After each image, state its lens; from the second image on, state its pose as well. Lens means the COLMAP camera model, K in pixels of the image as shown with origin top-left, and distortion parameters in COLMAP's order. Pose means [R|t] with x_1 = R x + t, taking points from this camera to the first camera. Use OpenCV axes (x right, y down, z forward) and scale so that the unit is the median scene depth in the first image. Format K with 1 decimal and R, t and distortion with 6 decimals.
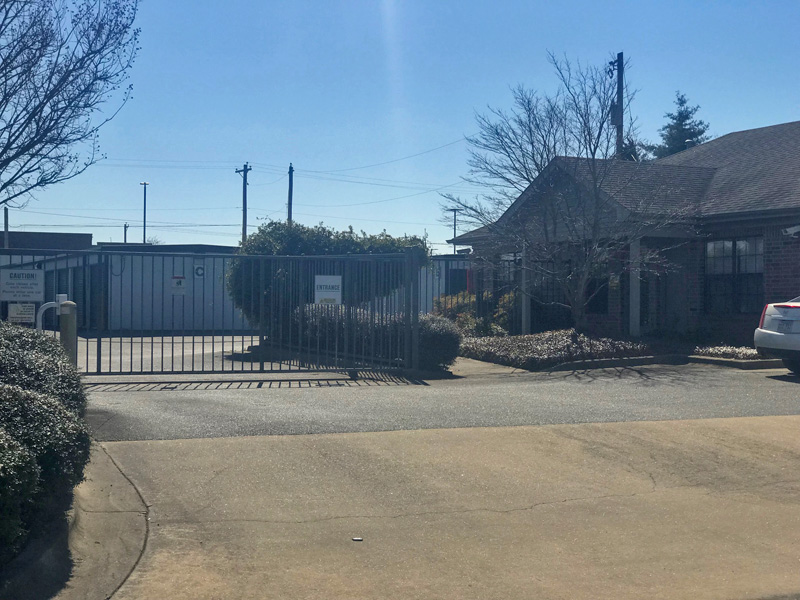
lens RADIAL K [[1298.5, 0, 398.7], [0, 1298.5, 299.3], [0, 0, 1]] dist [0.058257, 0.000000]
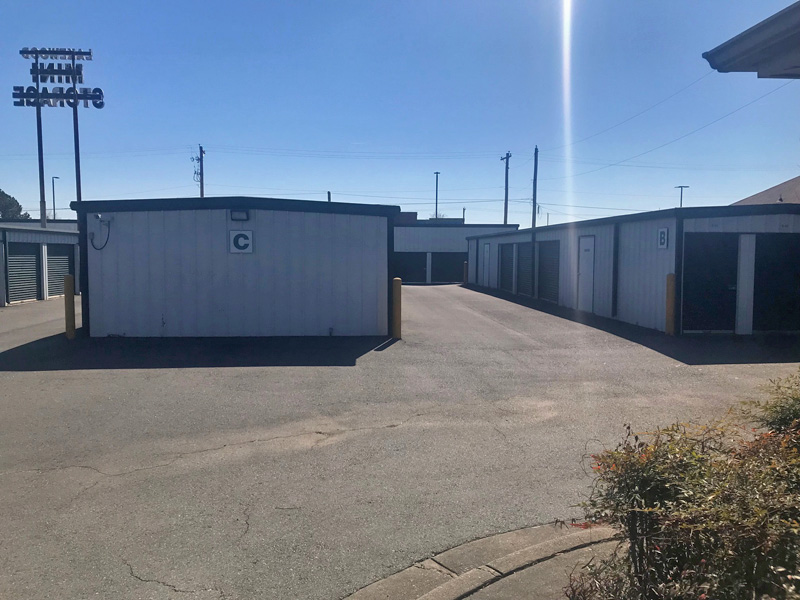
lens RADIAL K [[656.4, 0, 401.0], [0, 656.4, 294.7], [0, 0, 1]] dist [0.034032, -0.028476]
pose [[0.936930, 0.018725, -0.349014, 0.043734], [0.004879, 0.997766, 0.066630, -0.026681], [0.349482, -0.064131, 0.934746, 1.176184]]
